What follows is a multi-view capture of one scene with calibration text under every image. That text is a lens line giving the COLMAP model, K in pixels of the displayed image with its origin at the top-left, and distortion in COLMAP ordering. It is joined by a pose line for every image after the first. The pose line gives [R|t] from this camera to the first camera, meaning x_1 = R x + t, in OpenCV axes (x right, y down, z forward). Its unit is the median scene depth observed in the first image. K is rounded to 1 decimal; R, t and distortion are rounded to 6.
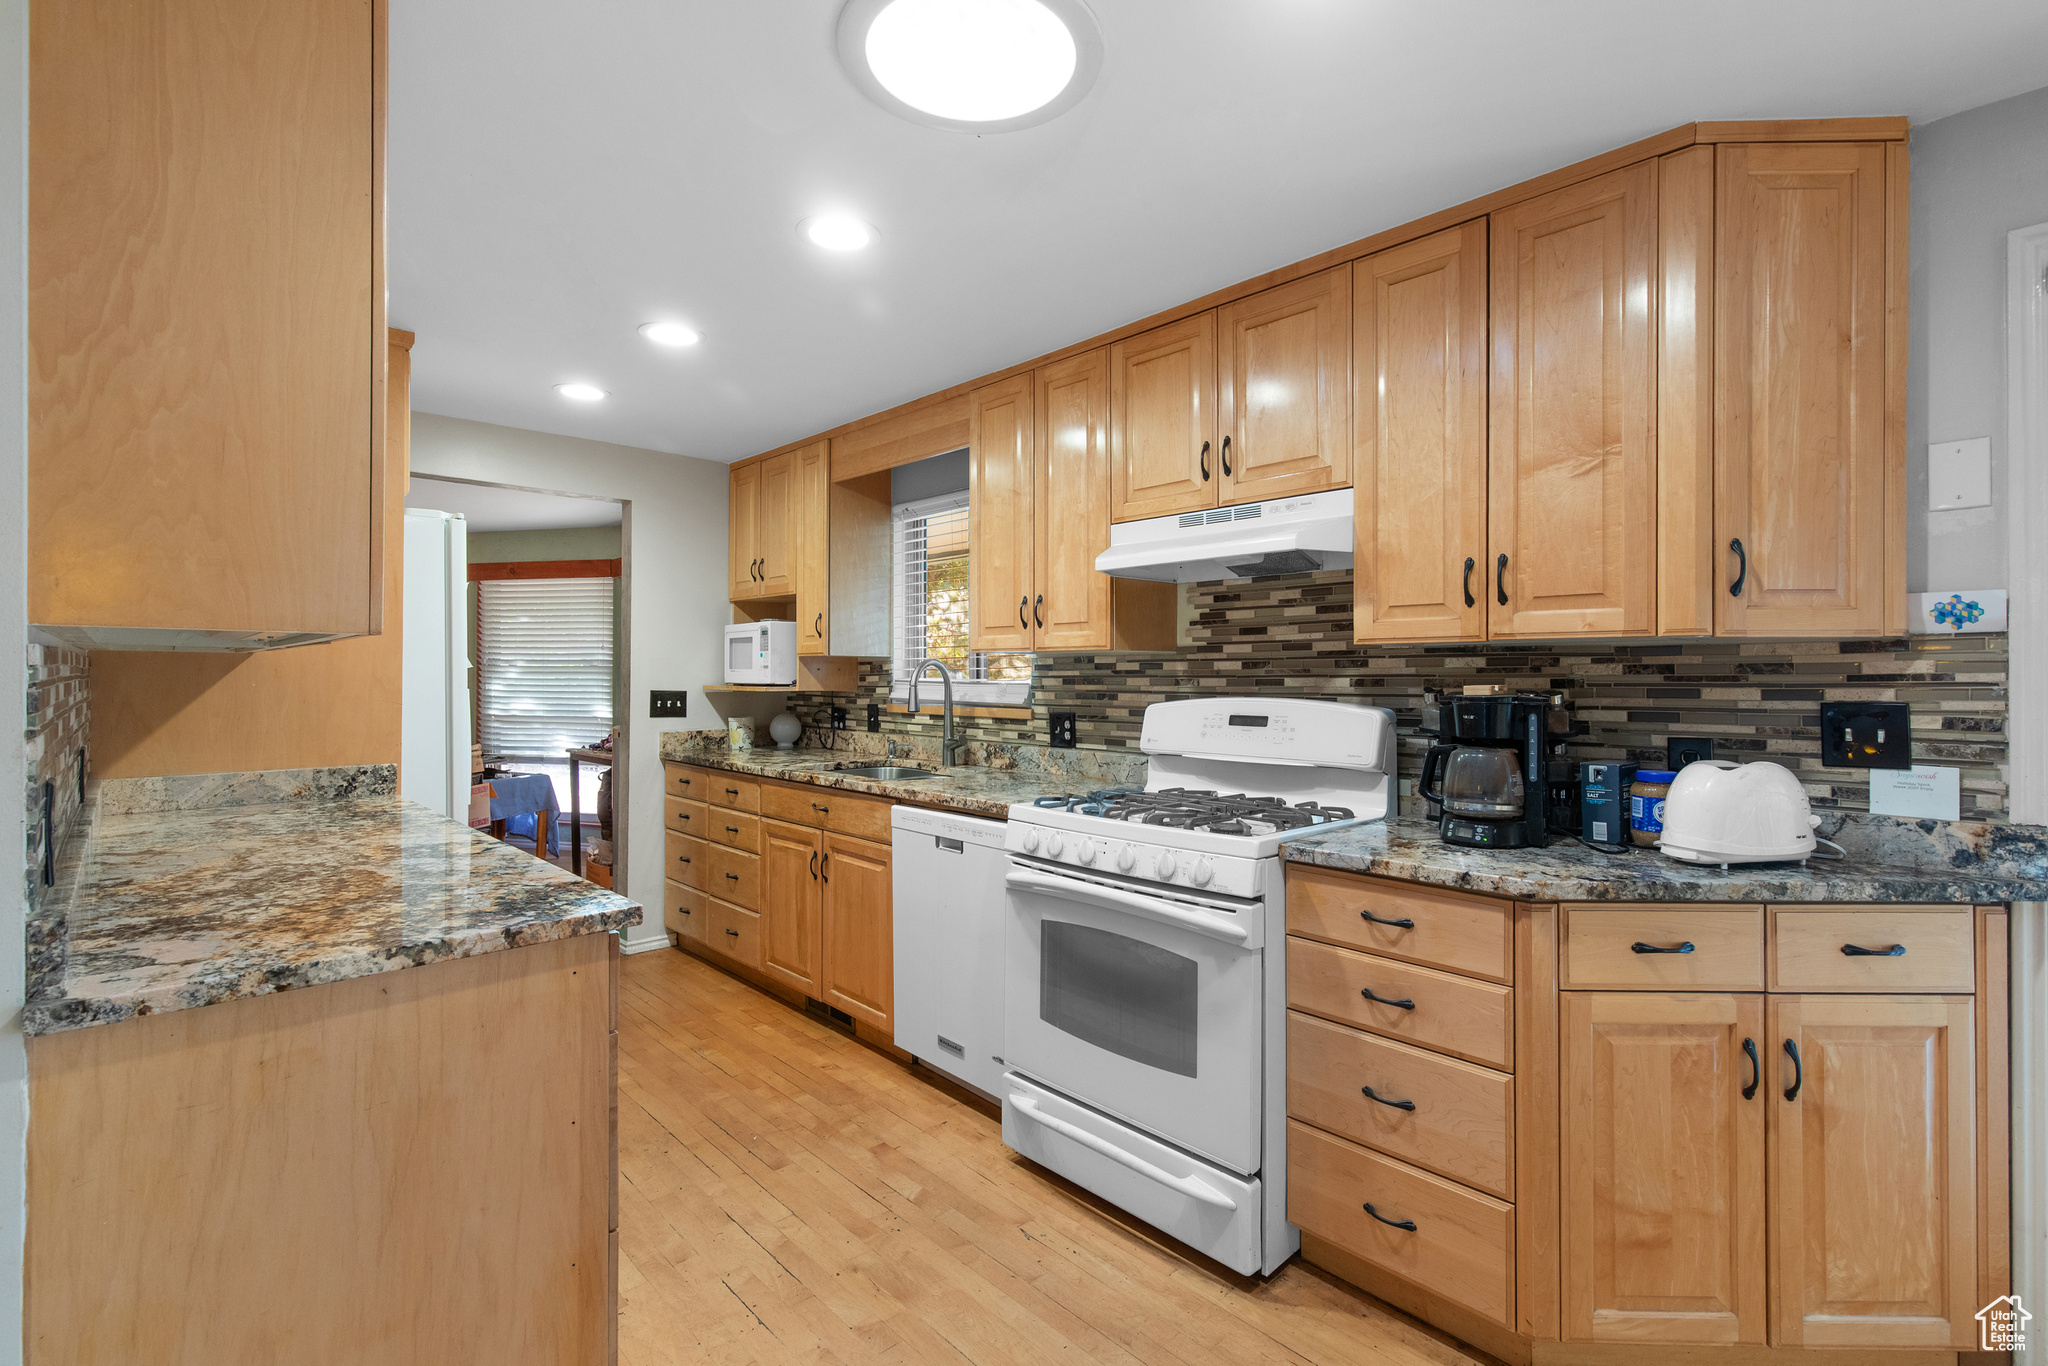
lens RADIAL K [[934.0, 0, 1026.4], [0, 934.0, 674.8], [0, 0, 1]] dist [0.009411, 0.000087]
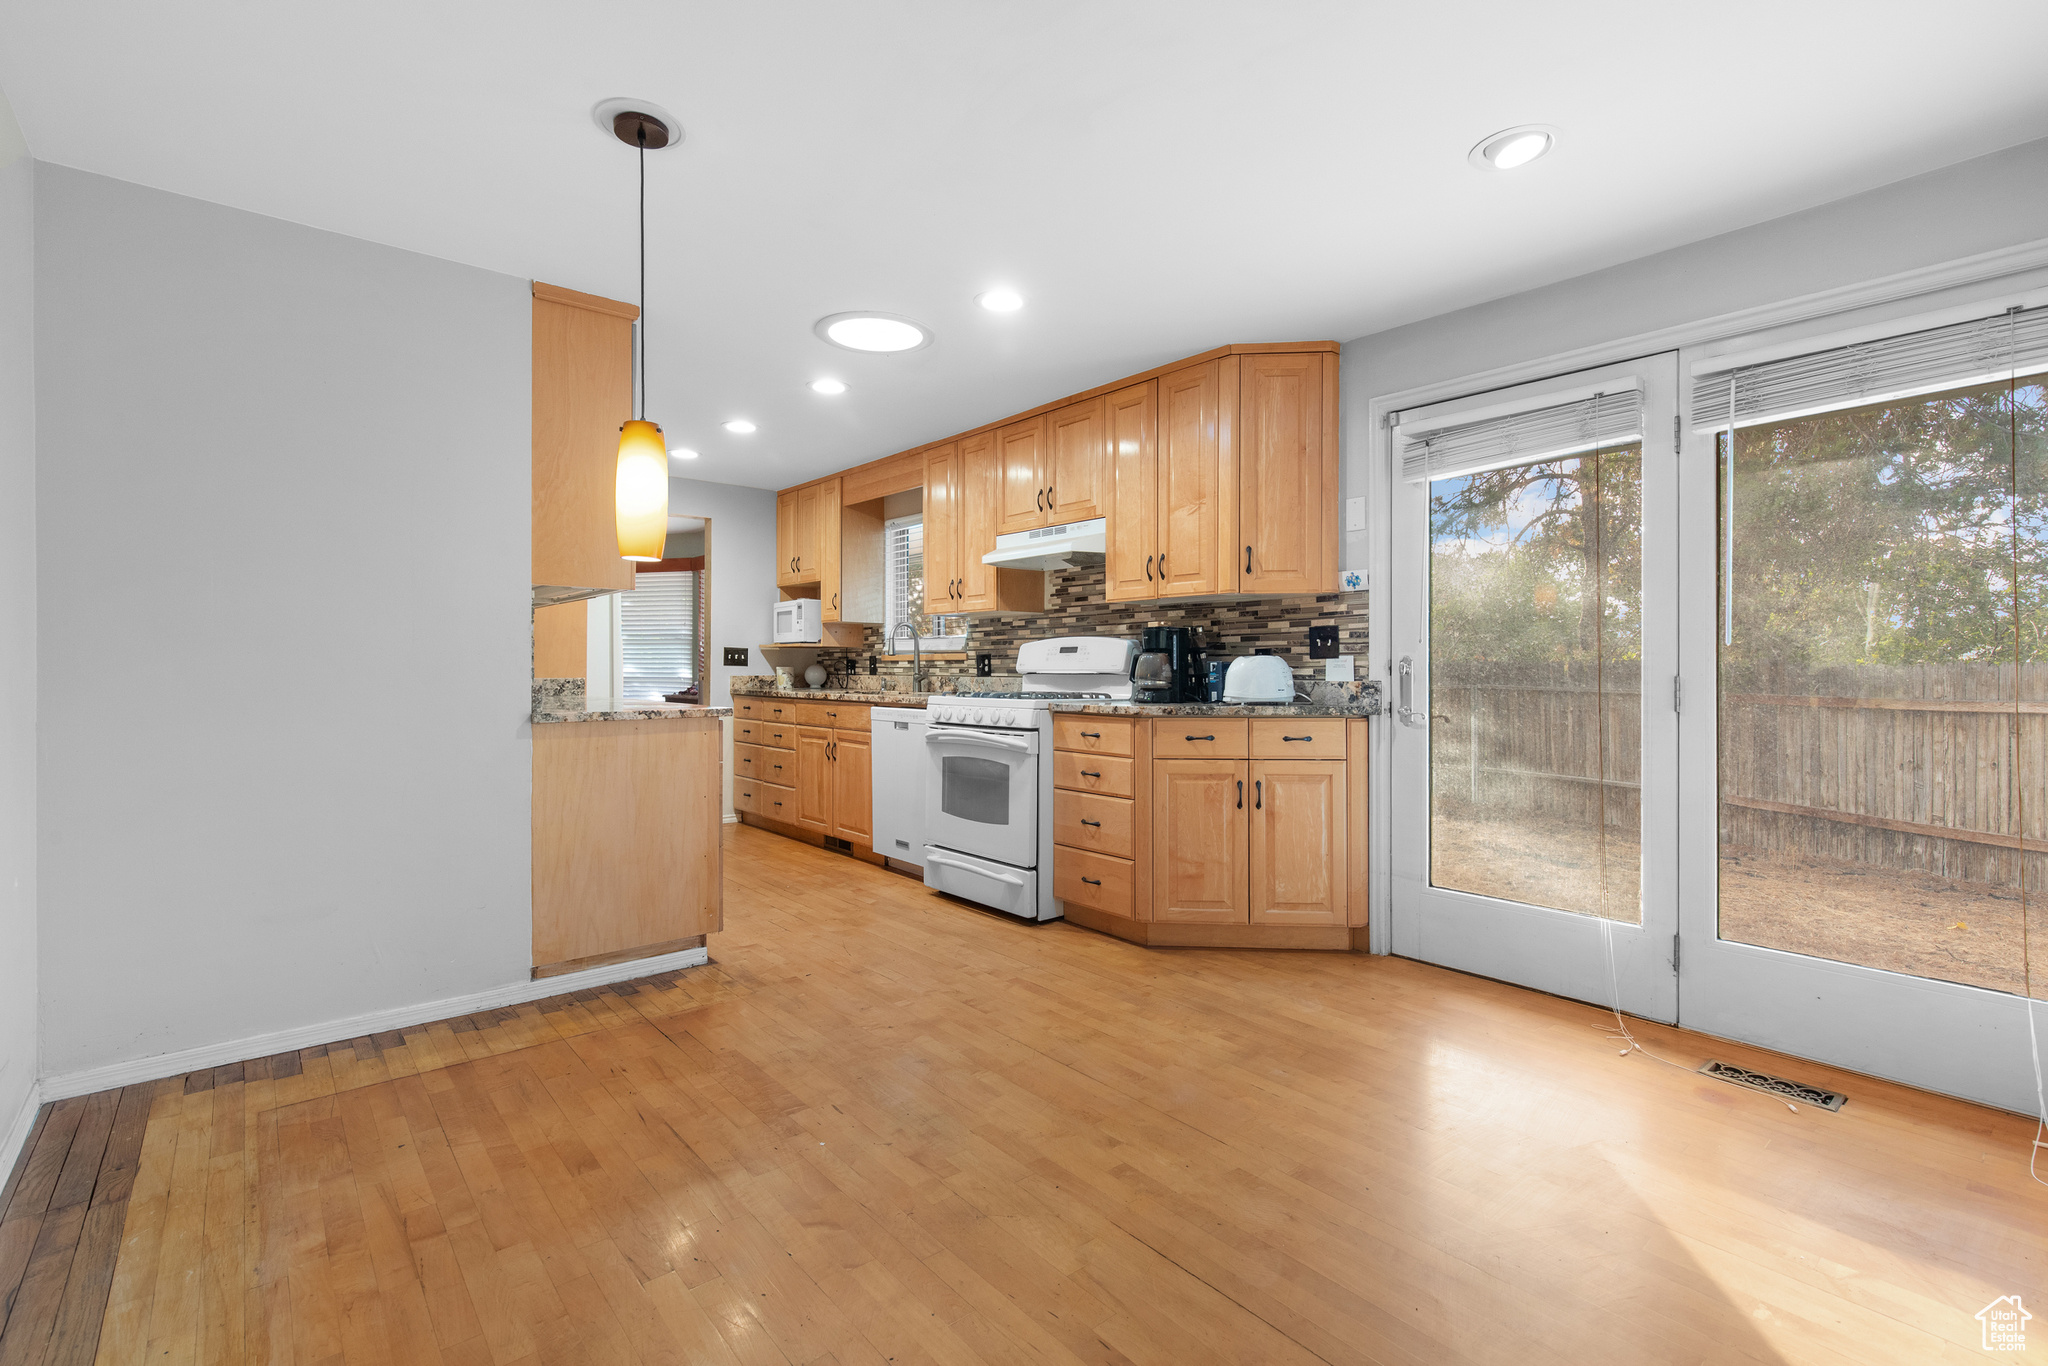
lens RADIAL K [[934.0, 0, 1024.5], [0, 934.0, 673.8], [0, 0, 1]] dist [0.009411, 0.000087]
pose [[0.998330, 0.000091, -0.057772, 0.294592], [0.000177, 0.999989, 0.004635, 0.098503], [0.057772, -0.004638, 0.998319, -0.839618]]
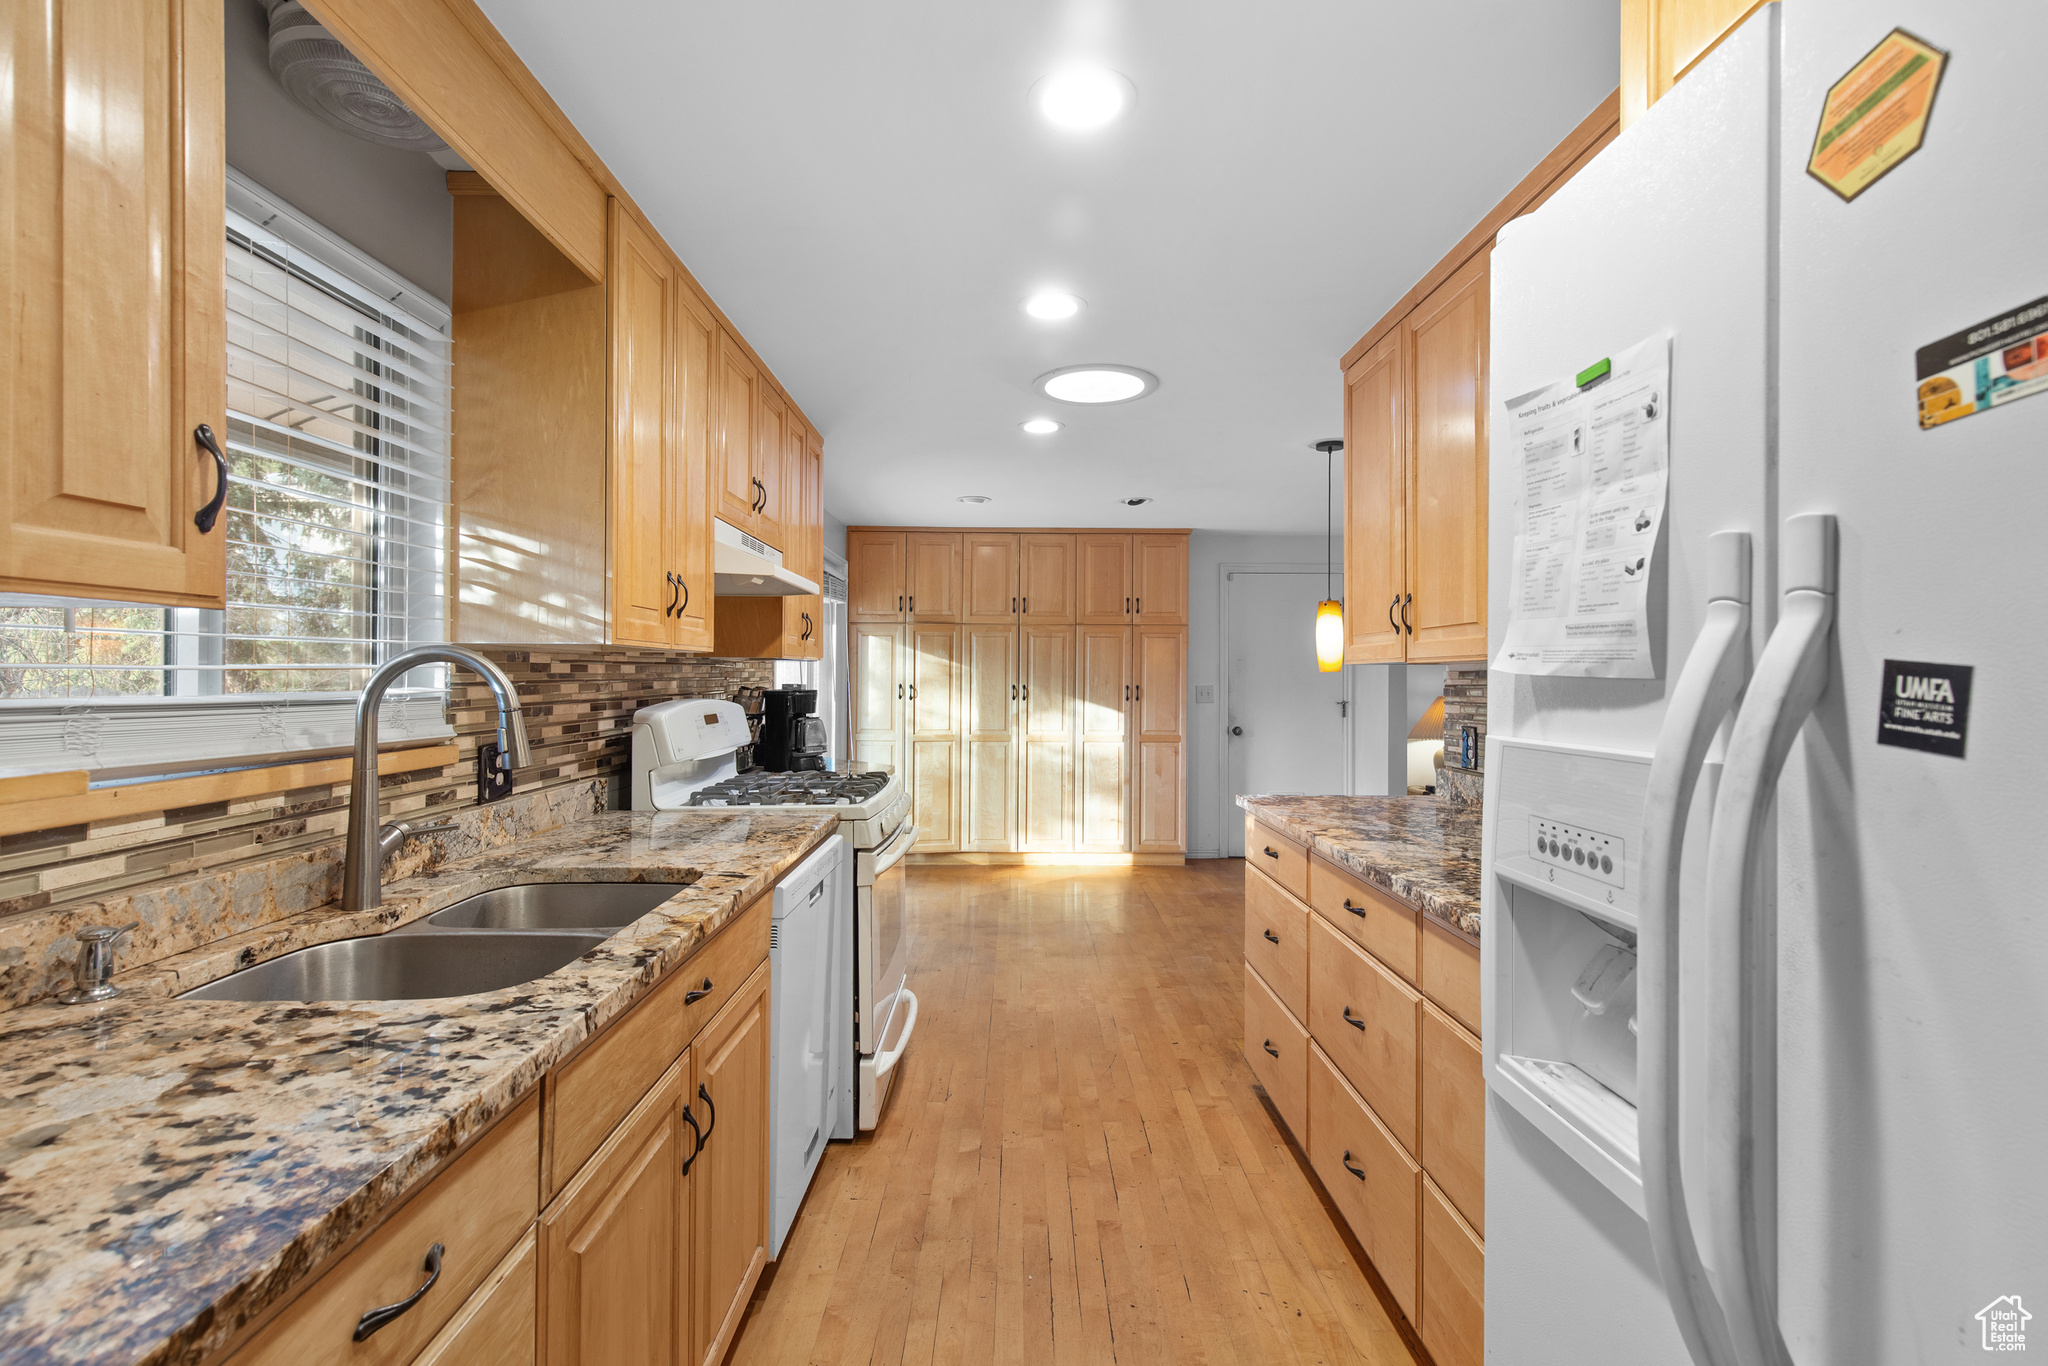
lens RADIAL K [[934.0, 0, 1024.8], [0, 934.0, 676.4], [0, 0, 1]] dist [0.009411, 0.000087]
pose [[-0.734456, -0.004423, 0.678642, -0.933560], [-0.002797, 0.999990, 0.003491, -0.008473], [-0.678651, 0.000666, -0.734461, 1.807930]]
